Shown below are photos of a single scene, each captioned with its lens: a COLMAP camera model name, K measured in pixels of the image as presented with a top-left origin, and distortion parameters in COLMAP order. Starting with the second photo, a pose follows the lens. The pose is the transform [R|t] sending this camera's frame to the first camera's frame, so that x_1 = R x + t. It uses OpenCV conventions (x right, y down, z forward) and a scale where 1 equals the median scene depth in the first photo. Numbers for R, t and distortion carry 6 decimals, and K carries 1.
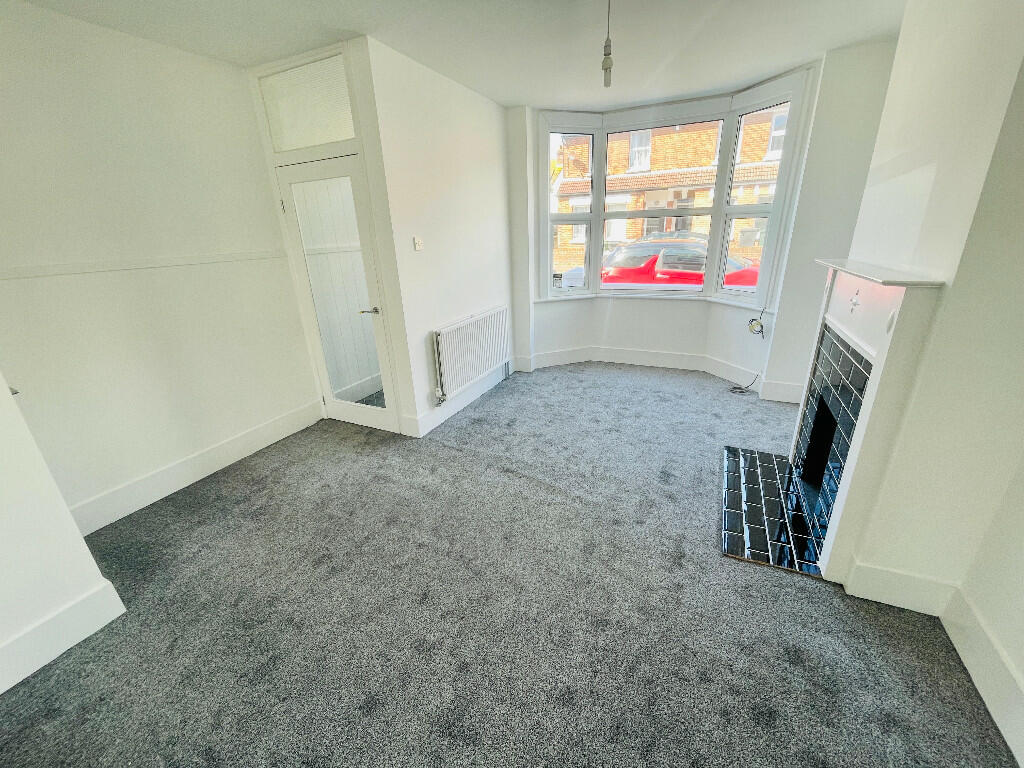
lens RADIAL K [[414.8, 0, 508.4], [0, 414.8, 388.8], [0, 0, 1]] dist [-0.006952, 0.000338]
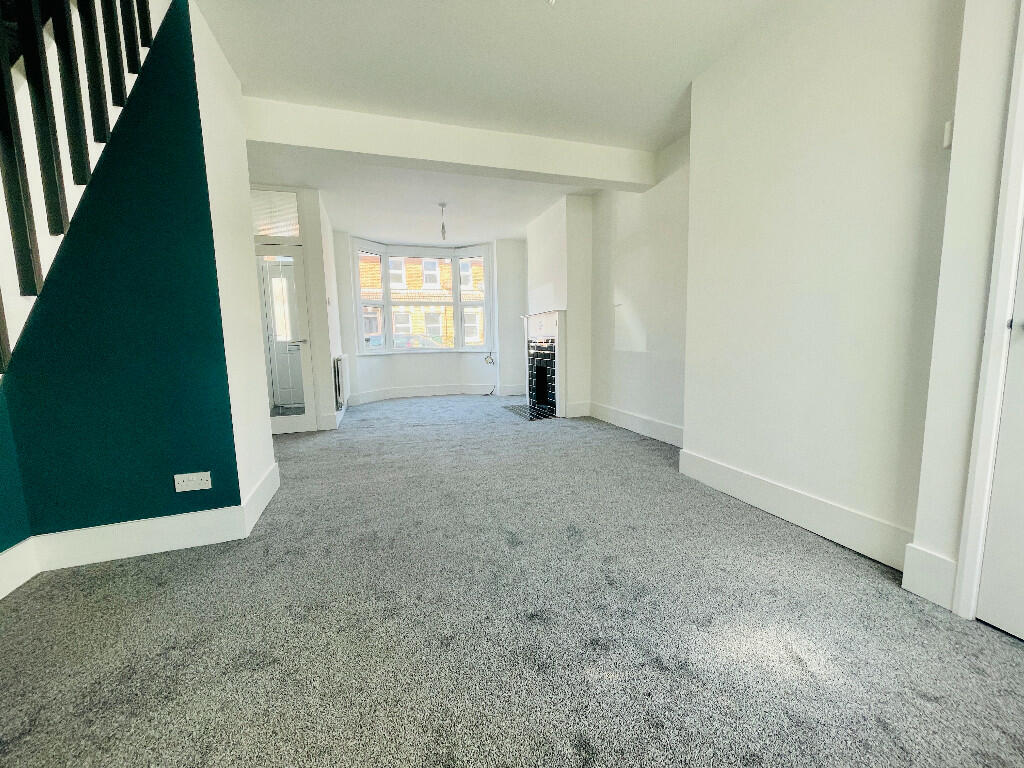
lens RADIAL K [[414.8, 0, 509.1], [0, 414.8, 391.8], [0, 0, 1]] dist [-0.006952, 0.000338]
pose [[0.725980, -0.066118, 0.684530, -0.770093], [0.237973, 0.958028, -0.159848, 0.374487], [-0.645230, 0.278946, 0.711243, -0.450977]]
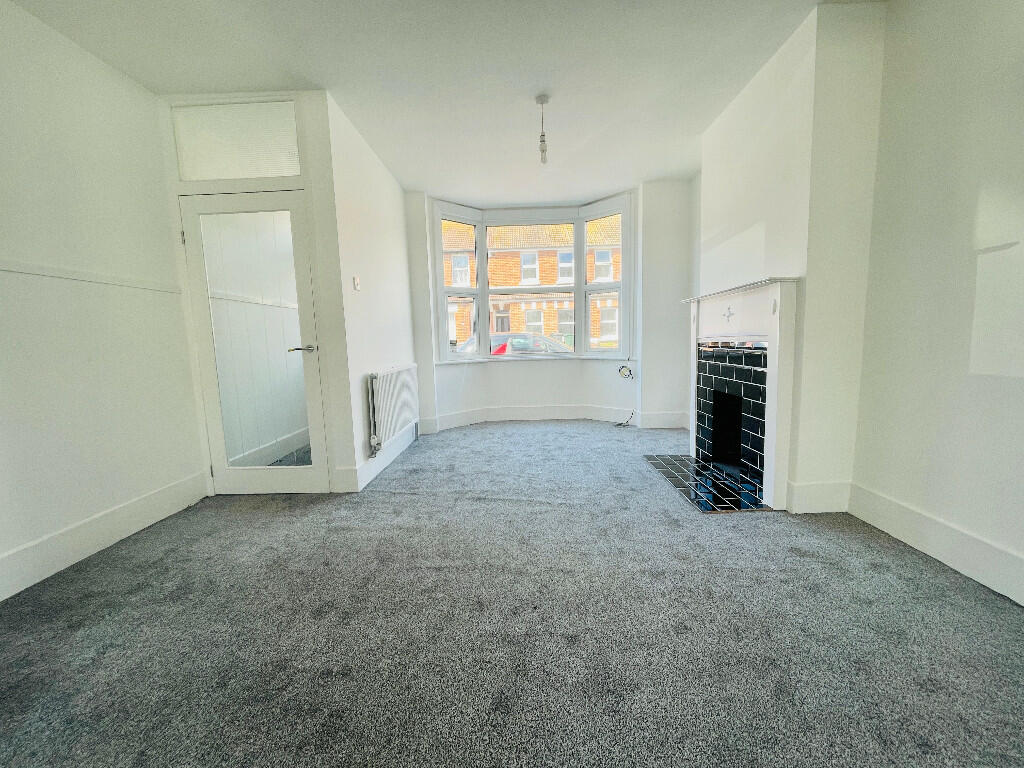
lens RADIAL K [[414.8, 0, 506.4], [0, 414.8, 391.2], [0, 0, 1]] dist [-0.006952, 0.000338]
pose [[0.913190, -0.040099, 0.405558, -0.280997], [0.141062, 0.964733, -0.222242, 0.155106], [-0.382343, 0.260158, 0.886641, 0.048778]]
